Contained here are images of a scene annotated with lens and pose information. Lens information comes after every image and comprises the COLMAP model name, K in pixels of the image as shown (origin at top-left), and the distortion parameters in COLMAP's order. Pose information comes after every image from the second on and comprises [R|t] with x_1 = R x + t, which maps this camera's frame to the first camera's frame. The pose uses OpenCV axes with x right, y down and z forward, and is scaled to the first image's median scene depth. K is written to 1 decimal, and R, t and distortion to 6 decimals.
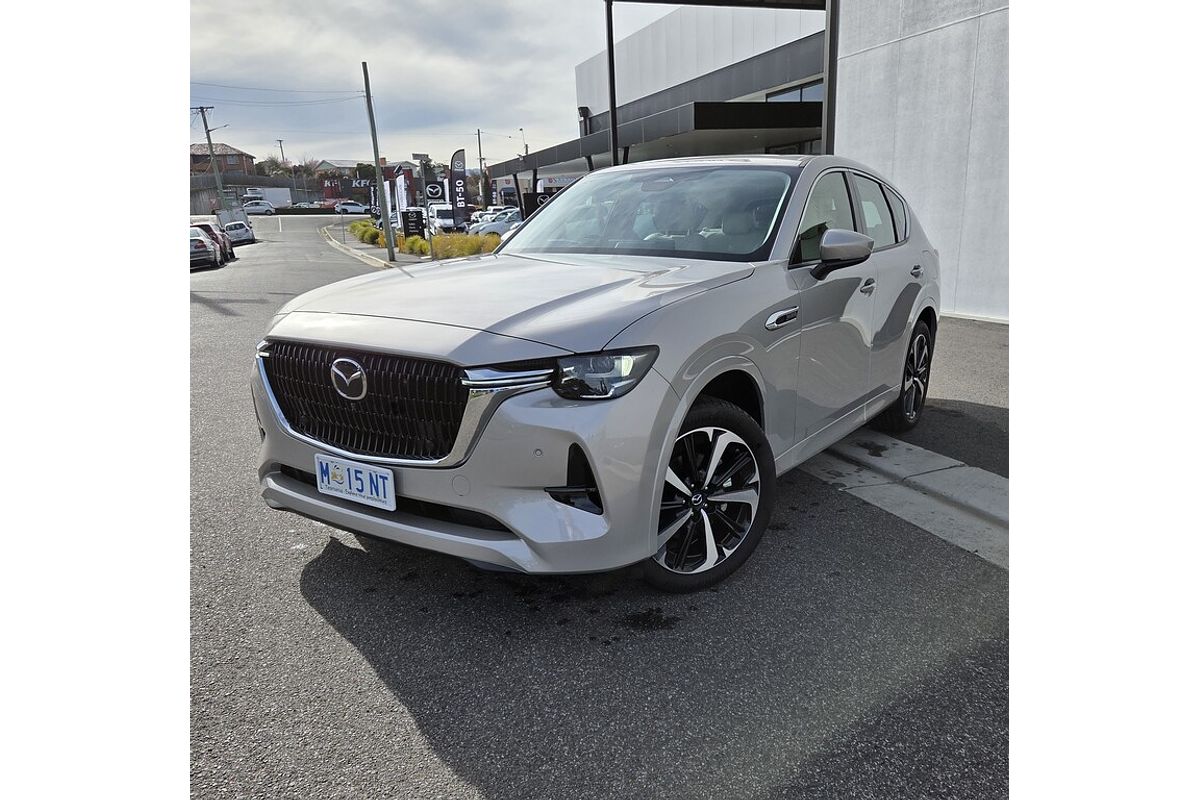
lens RADIAL K [[785.7, 0, 601.8], [0, 785.7, 464.4], [0, 0, 1]] dist [0.040858, -0.000789]
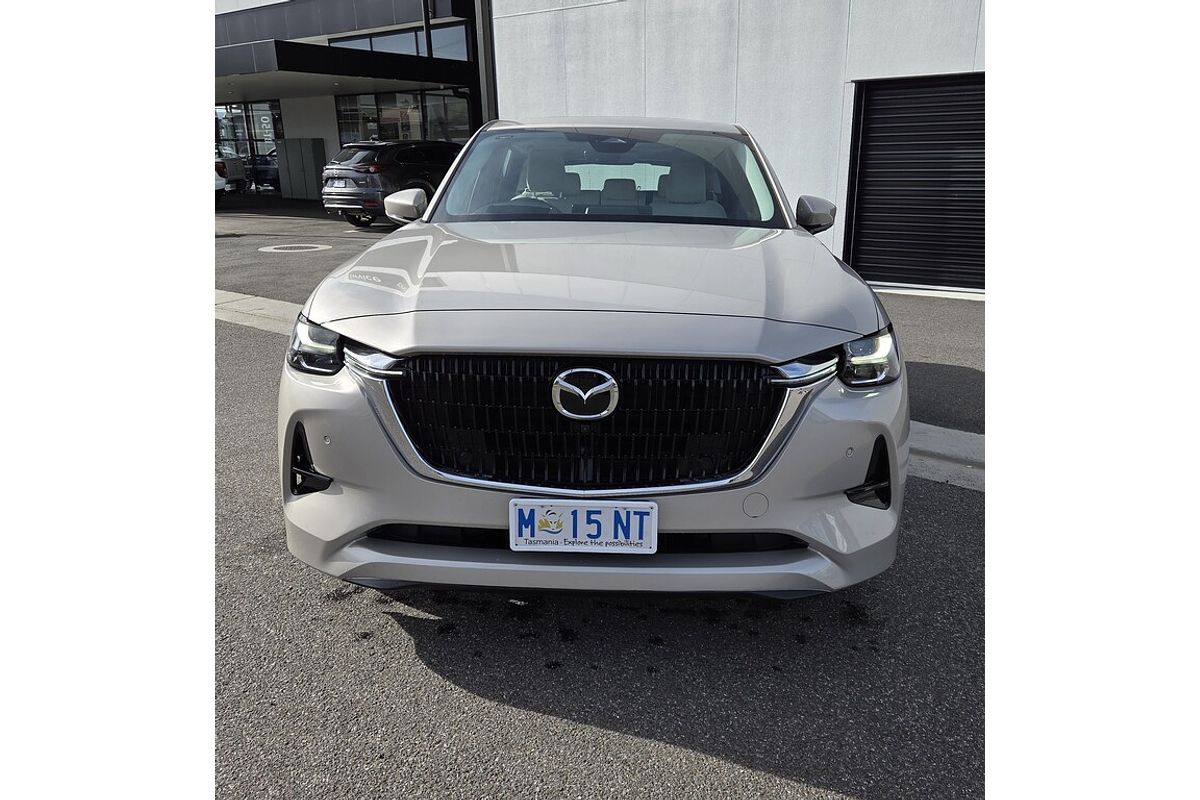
lens RADIAL K [[827.8, 0, 600.0], [0, 827.8, 400.0], [0, 0, 1]] dist [0.054938, -0.000857]
pose [[0.854473, -0.117079, 0.506131, -0.695710], [0.135027, 0.990841, 0.001246, -0.098873], [-0.501641, 0.067277, 0.862456, 0.294247]]
